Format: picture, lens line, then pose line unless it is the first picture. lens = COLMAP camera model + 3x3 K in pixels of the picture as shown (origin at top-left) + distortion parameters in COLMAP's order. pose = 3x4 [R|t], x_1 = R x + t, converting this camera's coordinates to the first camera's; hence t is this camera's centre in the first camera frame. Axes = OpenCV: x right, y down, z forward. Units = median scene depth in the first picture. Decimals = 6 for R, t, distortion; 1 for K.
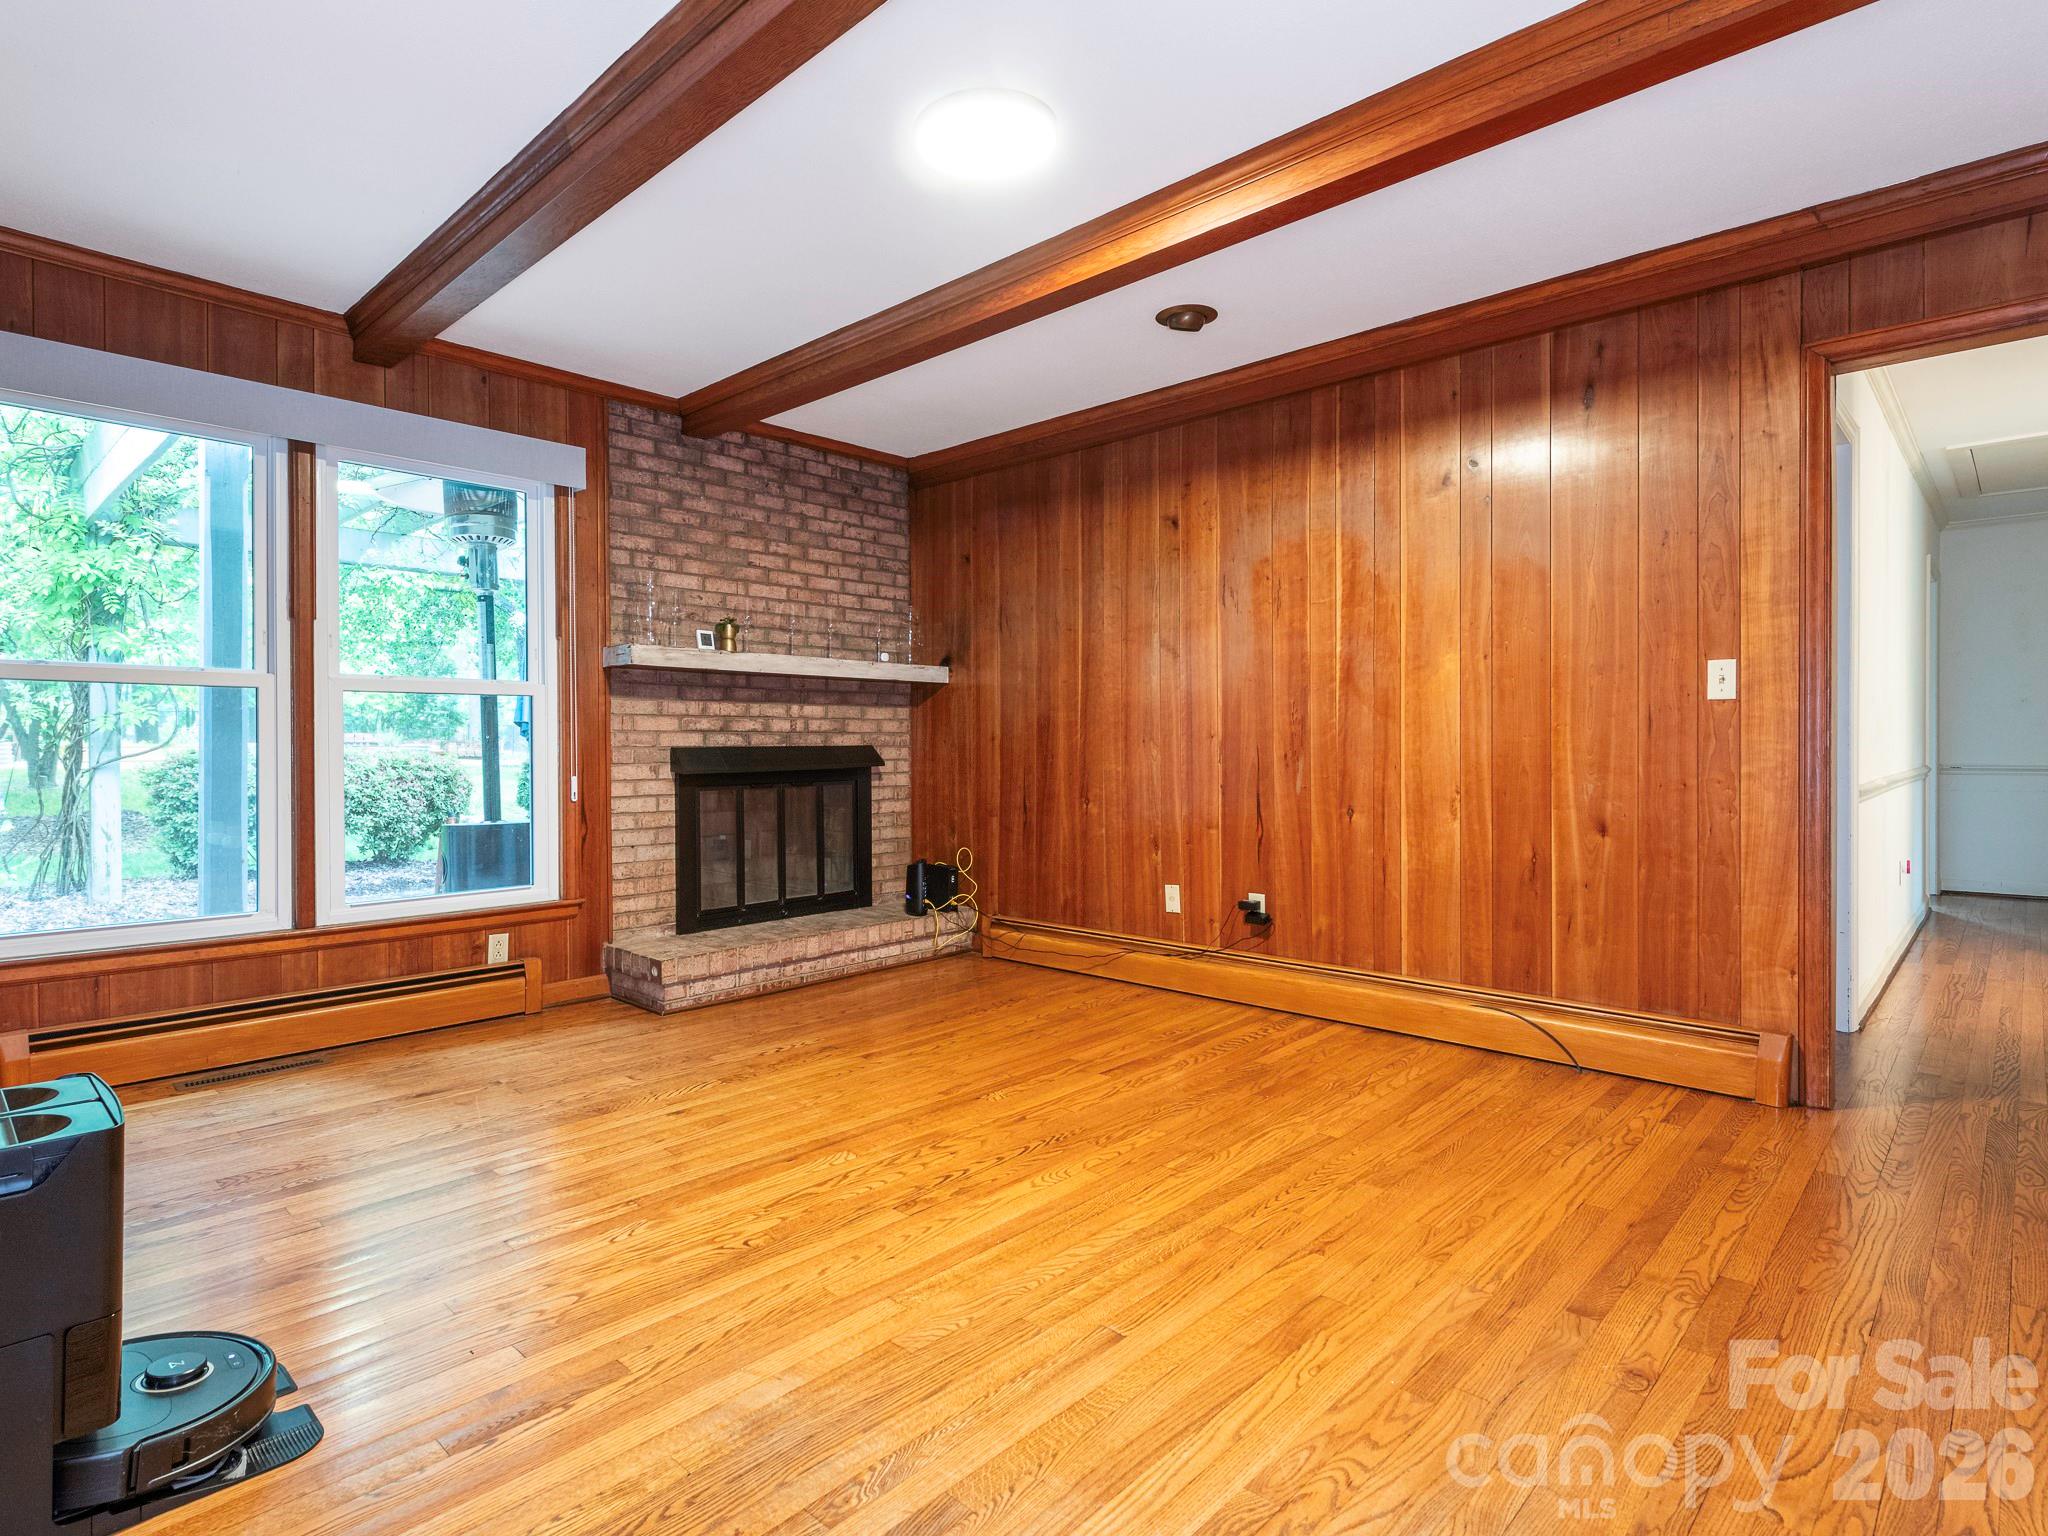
lens RADIAL K [[1034.1, 0, 1024.8], [0, 1034.1, 753.2], [0, 0, 1]] dist [0.014415, -0.004329]
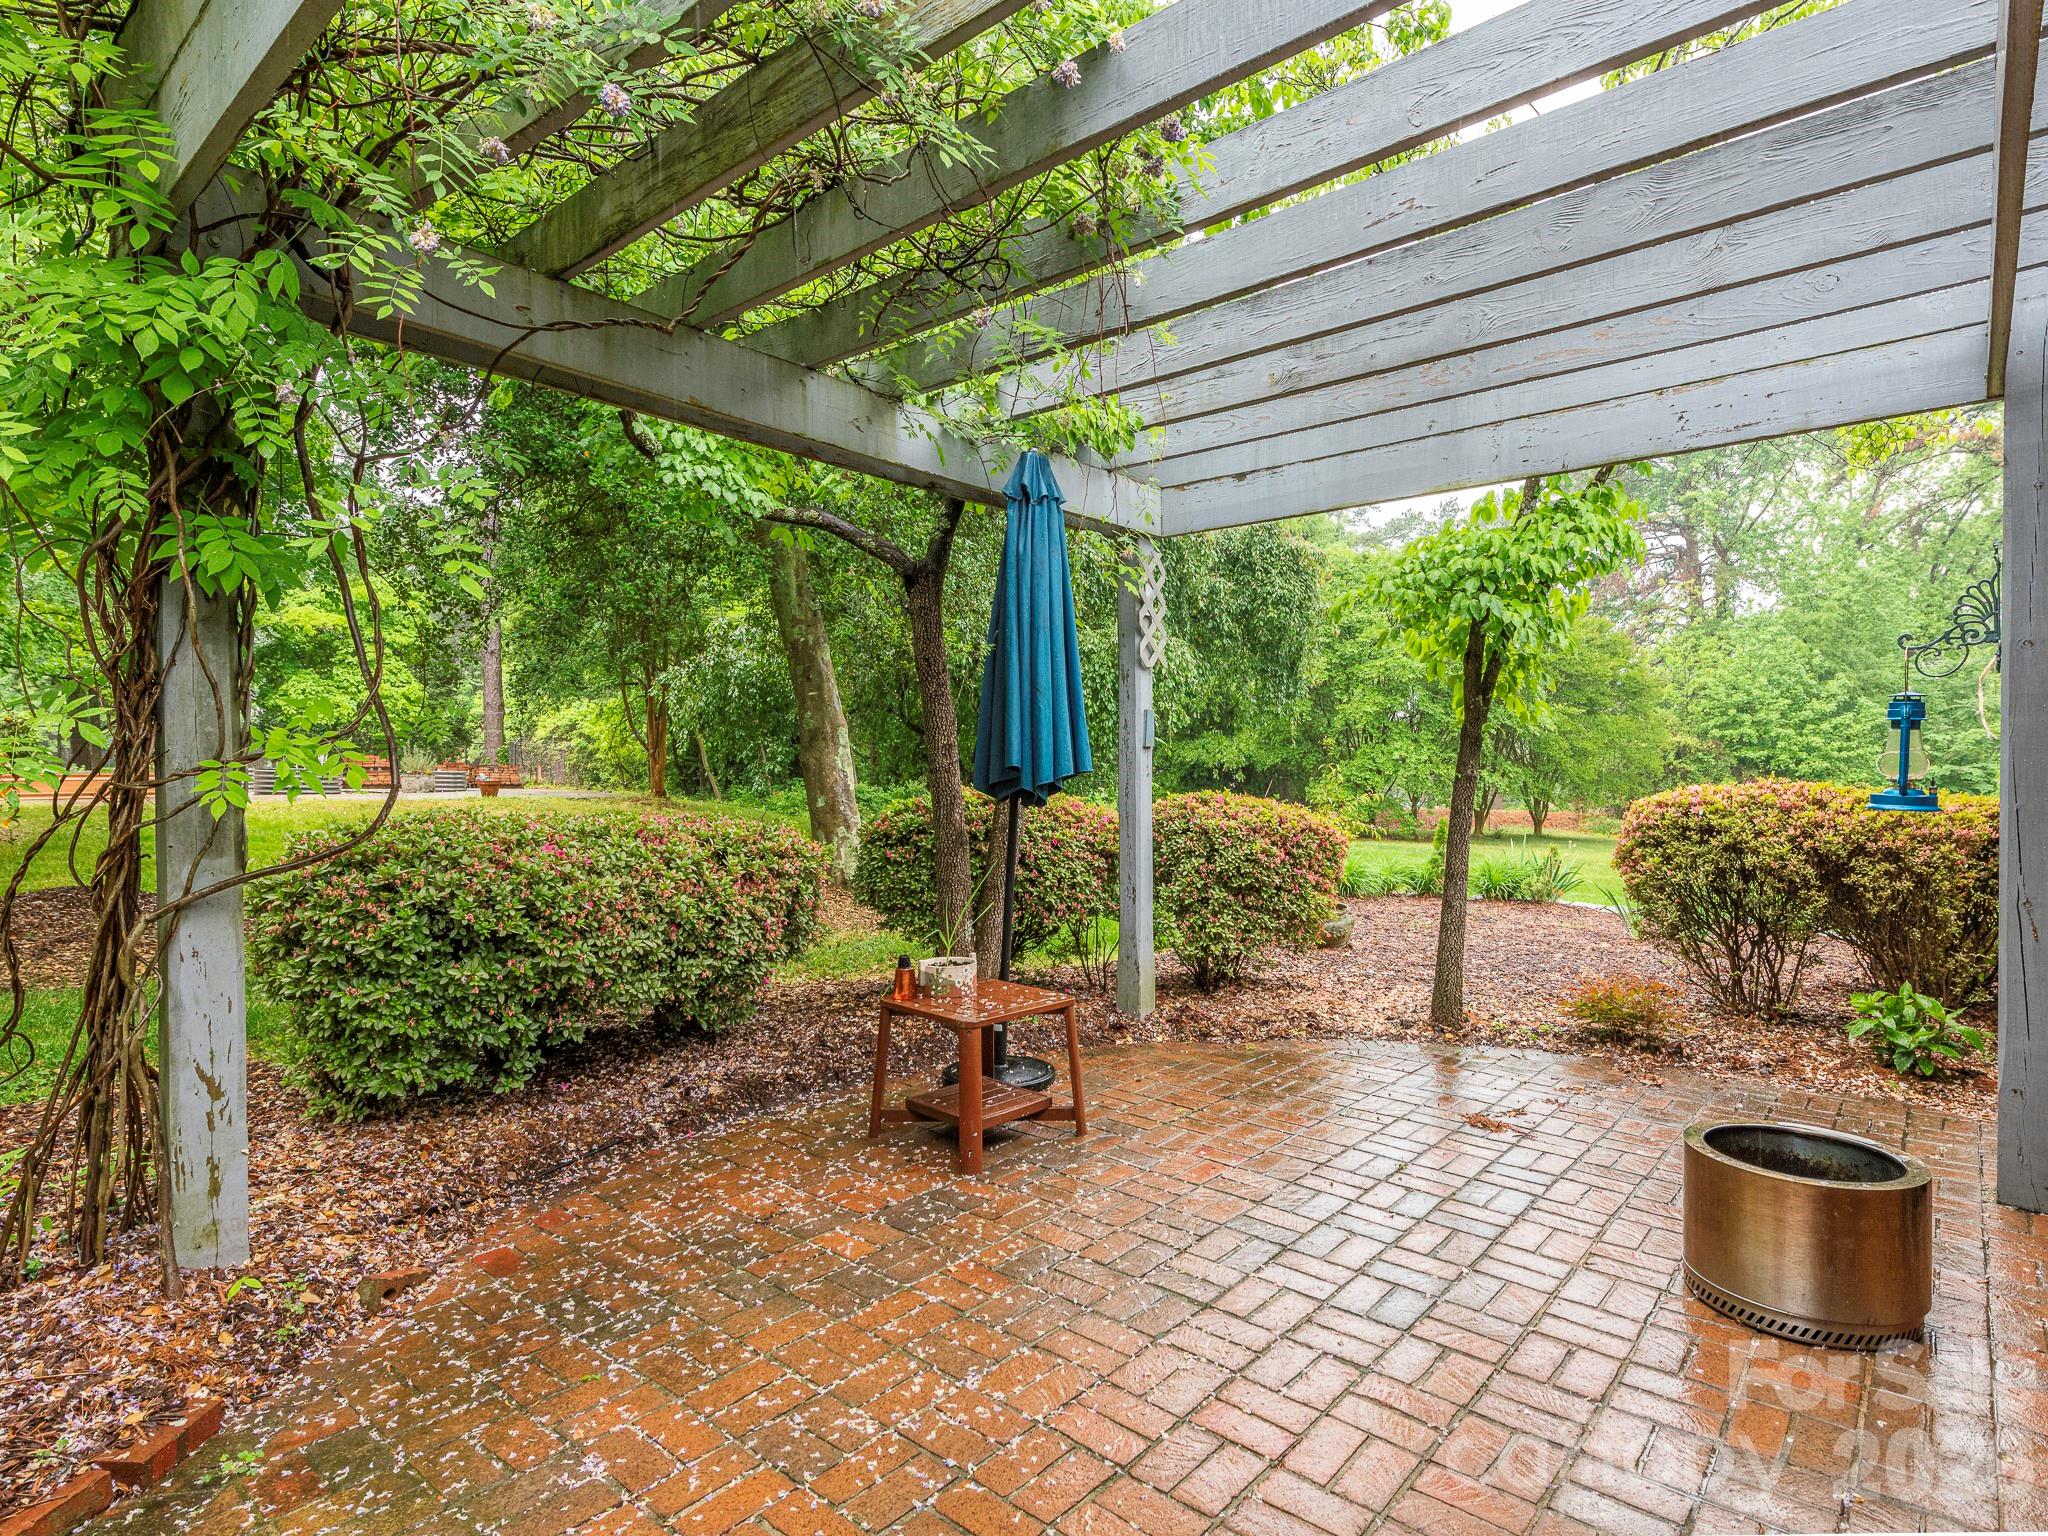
lens RADIAL K [[1034.1, 0, 1034.8], [0, 1034.1, 772.1], [0, 0, 1]] dist [0.014415, -0.004329]
pose [[0.998928, -0.002290, 0.046238, -0.607049], [0.002214, 0.999996, 0.001683, -0.032693], [-0.046242, -0.001579, 0.998929, 0.619586]]
